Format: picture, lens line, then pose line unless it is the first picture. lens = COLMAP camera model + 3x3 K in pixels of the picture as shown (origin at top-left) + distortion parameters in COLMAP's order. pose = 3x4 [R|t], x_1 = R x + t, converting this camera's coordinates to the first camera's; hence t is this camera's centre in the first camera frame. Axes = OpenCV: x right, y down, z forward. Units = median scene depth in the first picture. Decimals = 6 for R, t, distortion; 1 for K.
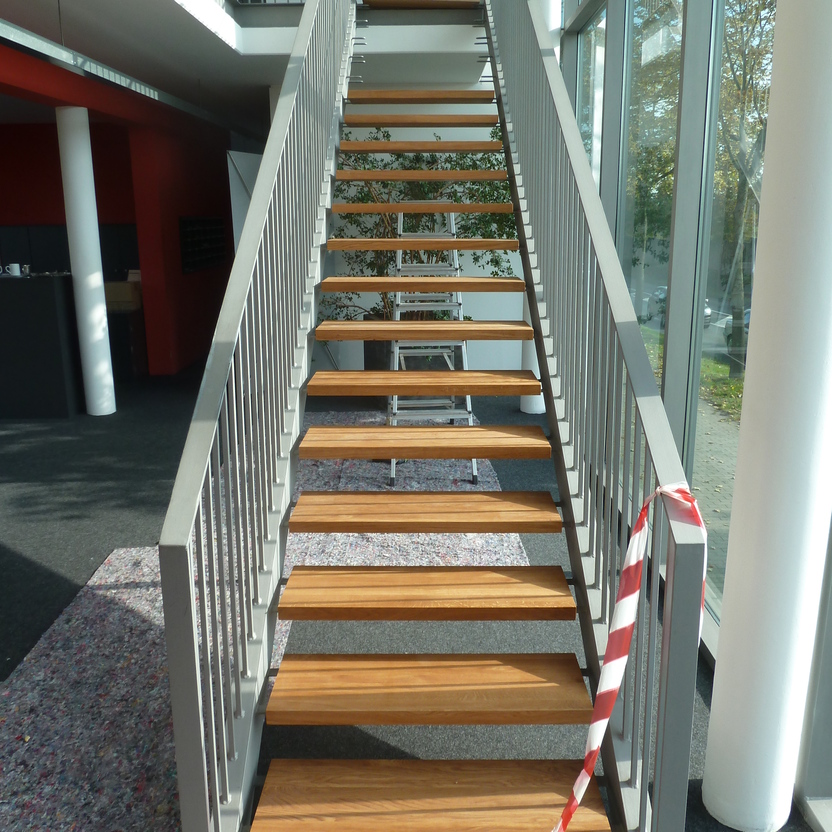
lens RADIAL K [[830.8, 0, 416.0], [0, 830.8, 390.6], [0, 0, 1]] dist [-0.043082, 0.013576]
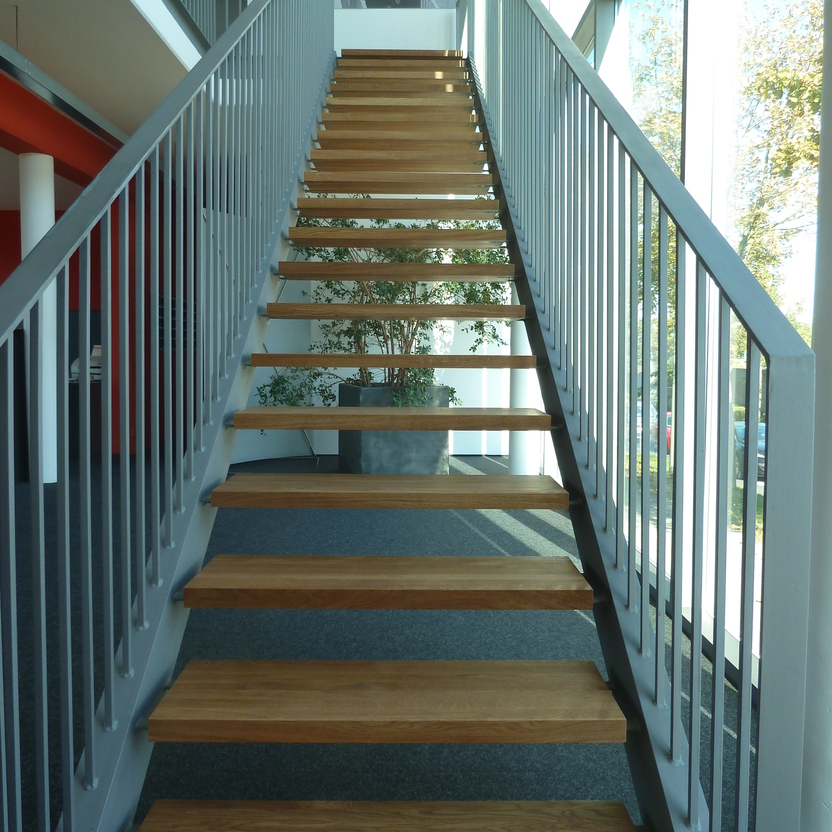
lens RADIAL K [[830.8, 0, 416.0], [0, 830.8, 390.6], [0, 0, 1]] dist [-0.043082, 0.013576]
pose [[0.999774, 0.010425, 0.018517, 0.023822], [-0.007468, 0.988174, -0.153157, 0.216482], [-0.019895, 0.152985, 0.988028, 0.274250]]
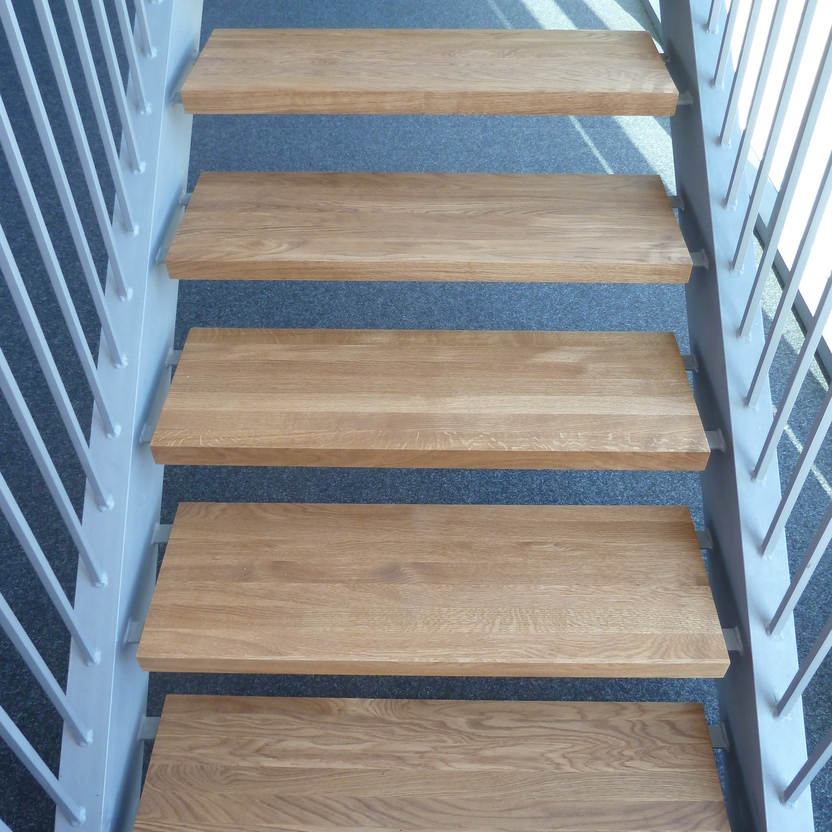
lens RADIAL K [[830.8, 0, 416.0], [0, 830.8, 390.6], [0, 0, 1]] dist [-0.043082, 0.013576]
pose [[0.999954, 0.001428, -0.009500, 0.011055], [0.003894, 0.843766, 0.536696, -0.060491], [0.008783, -0.536709, 0.843722, 0.618512]]
